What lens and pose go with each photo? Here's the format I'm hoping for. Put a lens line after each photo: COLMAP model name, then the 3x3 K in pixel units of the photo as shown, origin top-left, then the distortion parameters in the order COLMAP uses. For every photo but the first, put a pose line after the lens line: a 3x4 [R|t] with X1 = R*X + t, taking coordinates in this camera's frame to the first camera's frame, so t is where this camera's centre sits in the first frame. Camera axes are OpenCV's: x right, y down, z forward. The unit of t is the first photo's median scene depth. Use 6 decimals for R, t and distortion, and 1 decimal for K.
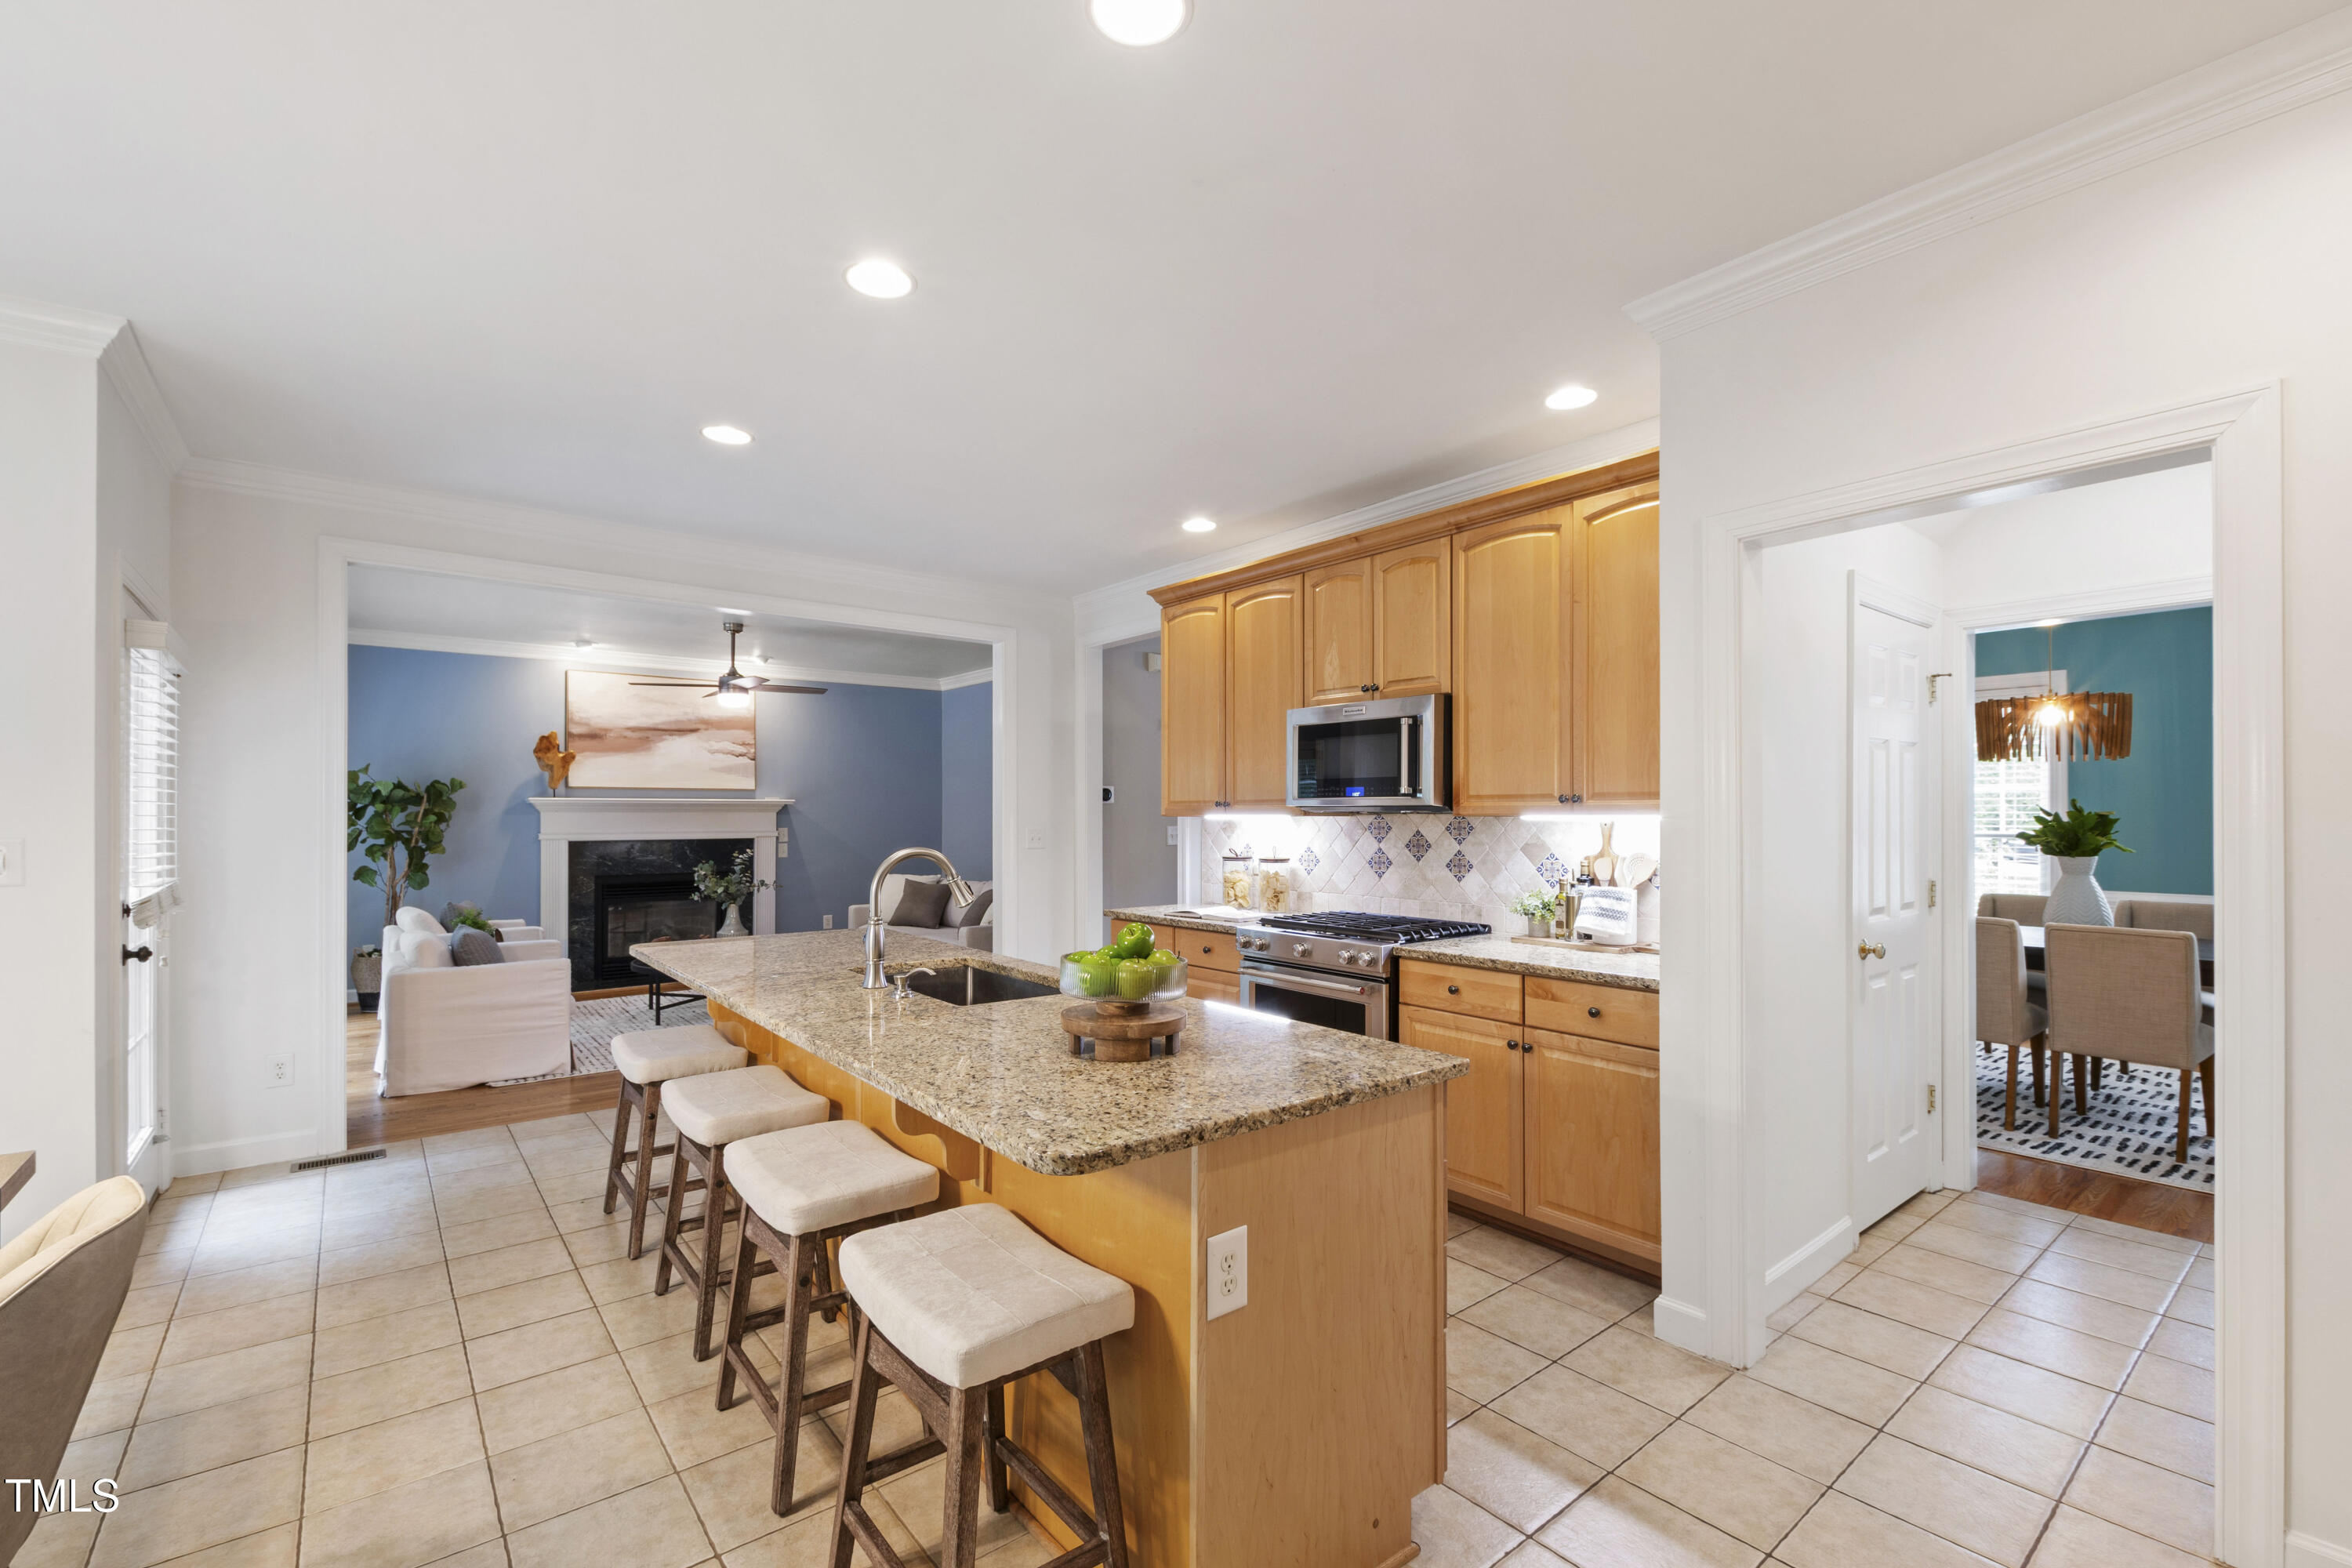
lens RADIAL K [[1019.9, 0, 1165.5], [0, 1019.9, 807.8], [0, 0, 1]] dist [0.011342, -0.005095]
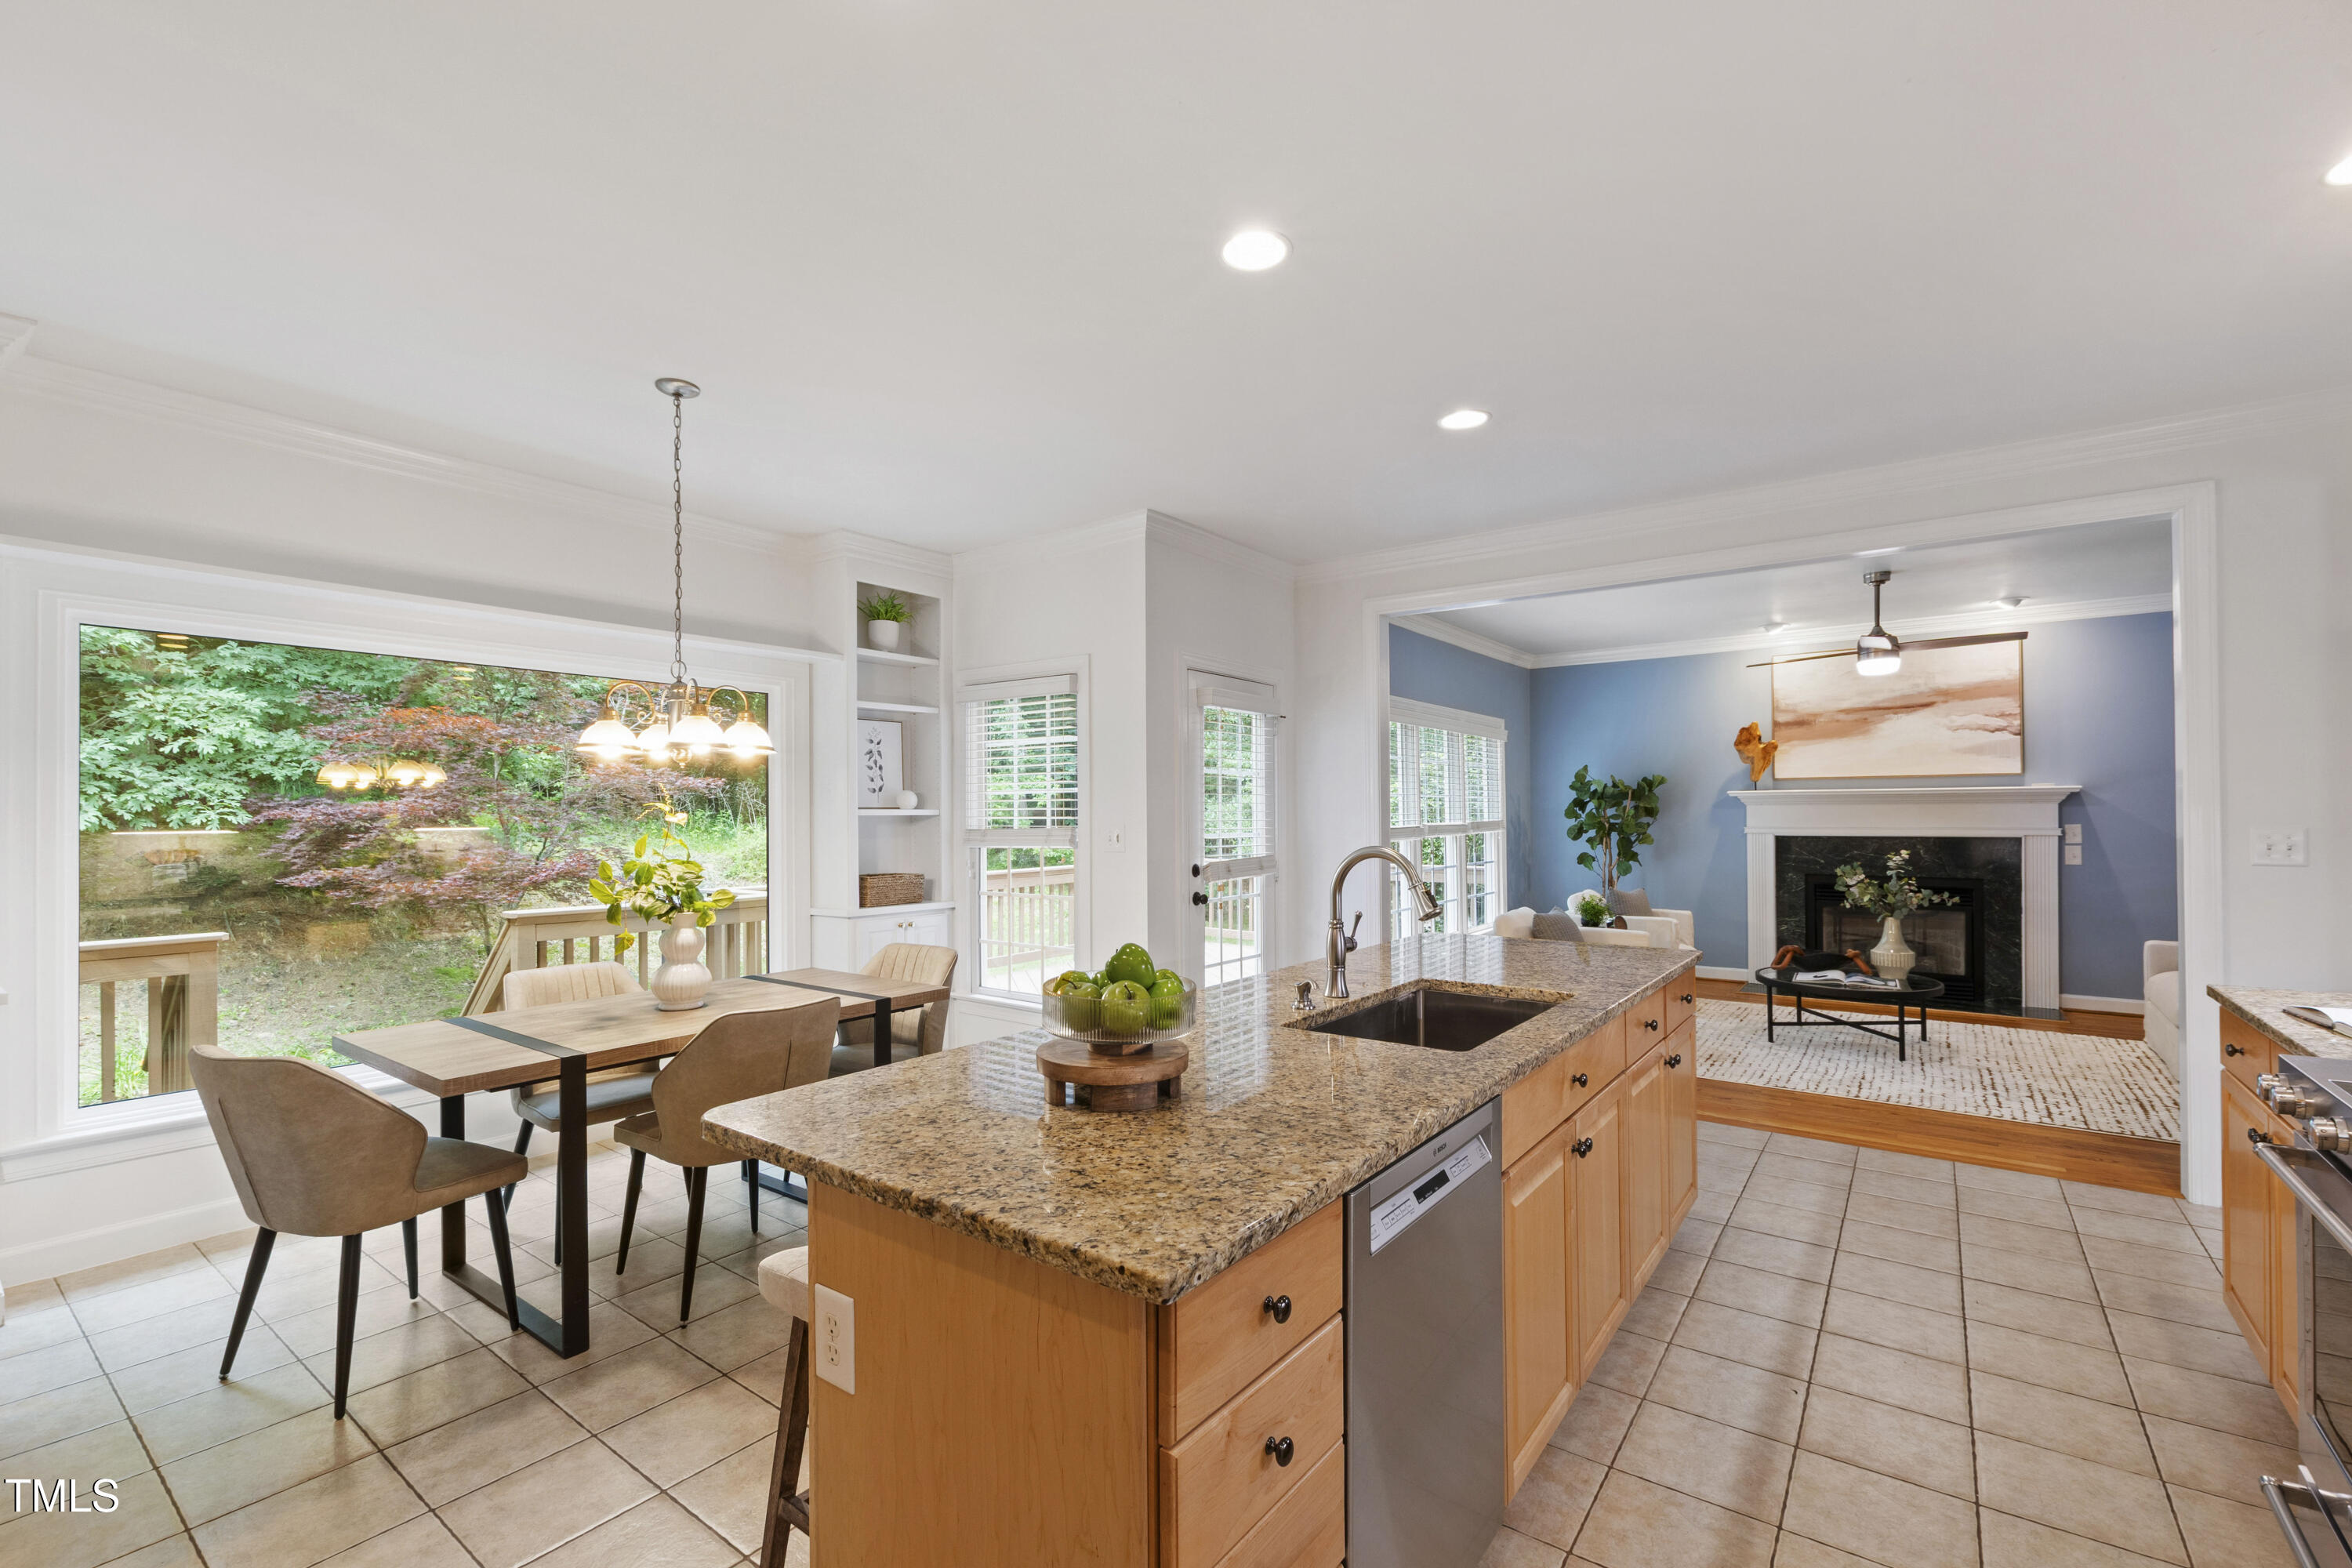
lens RADIAL K [[1019.9, 0, 1165.8], [0, 1019.9, 804.4], [0, 0, 1]] dist [0.011342, -0.005095]
pose [[0.251497, -0.008139, -0.967824, 0.216453], [0.011814, 0.999916, -0.005339, 0.002082], [0.967786, -0.010091, 0.251572, 0.234380]]
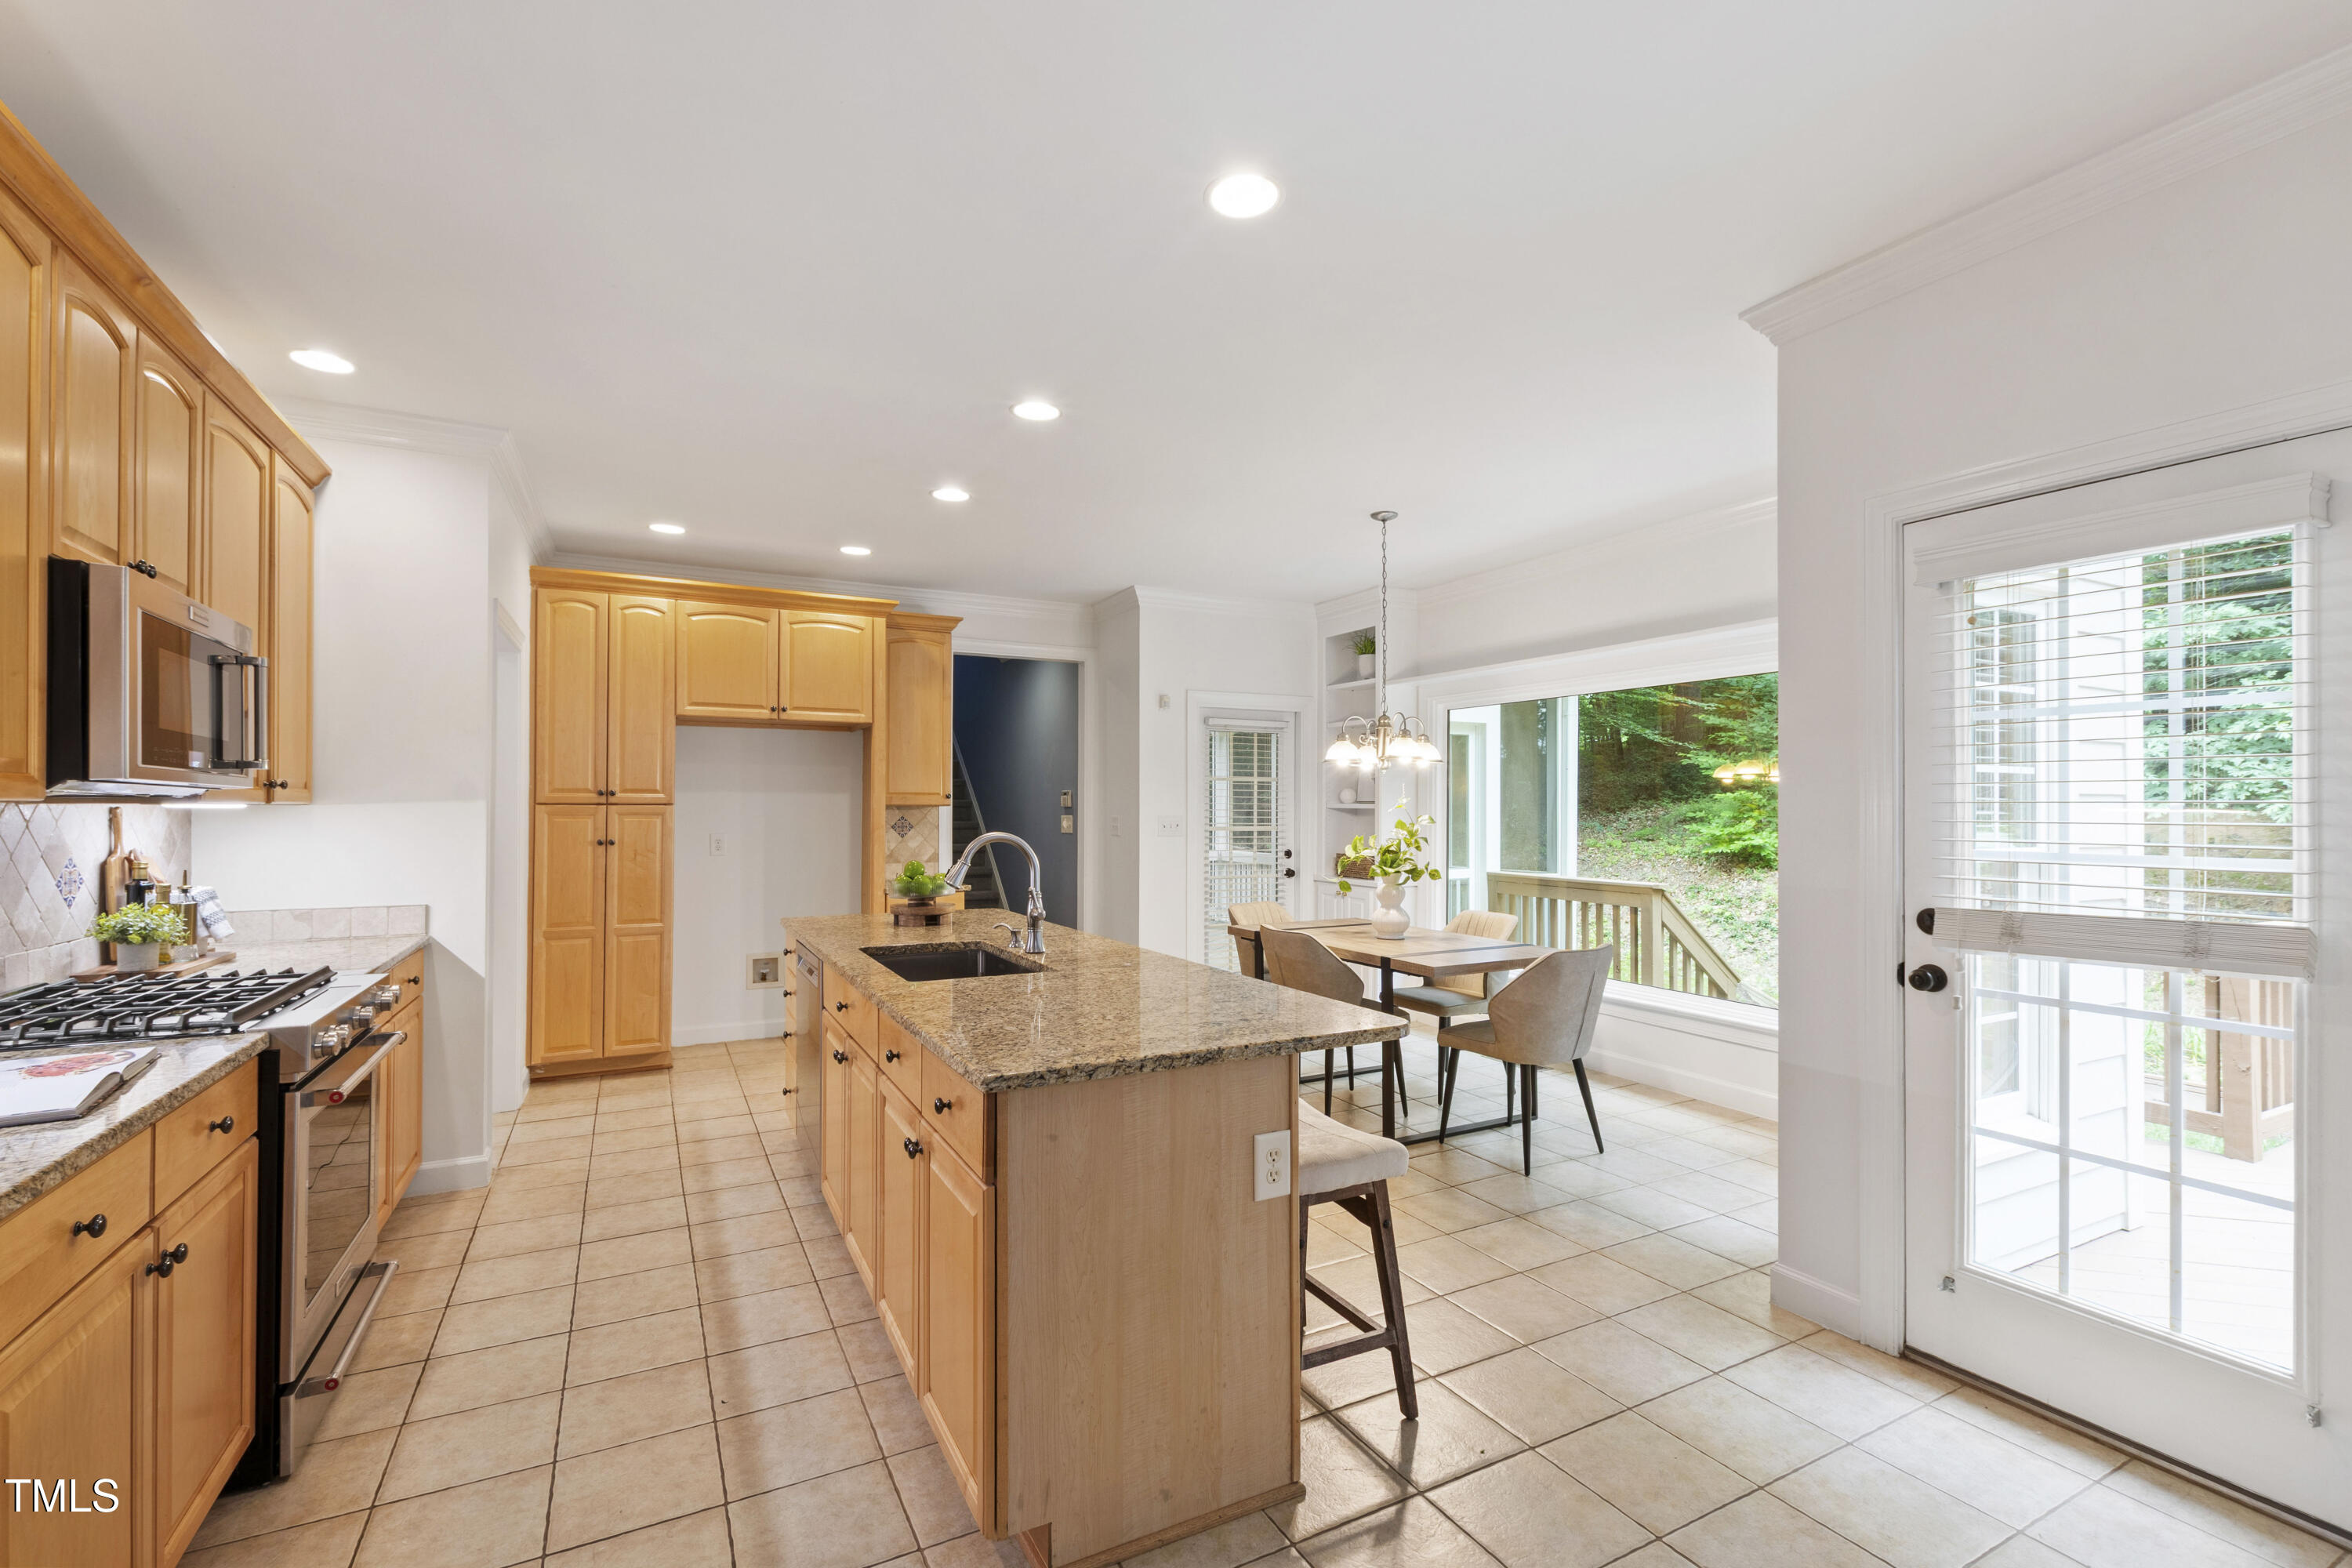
lens RADIAL K [[1019.9, 0, 1170.9], [0, 1019.9, 795.7], [0, 0, 1]] dist [0.011342, -0.005095]
pose [[-0.981779, -0.001061, 0.190025, -0.247736], [-0.004739, 0.999810, -0.018904, 0.008694], [-0.189969, -0.019460, -0.981597, 0.798039]]
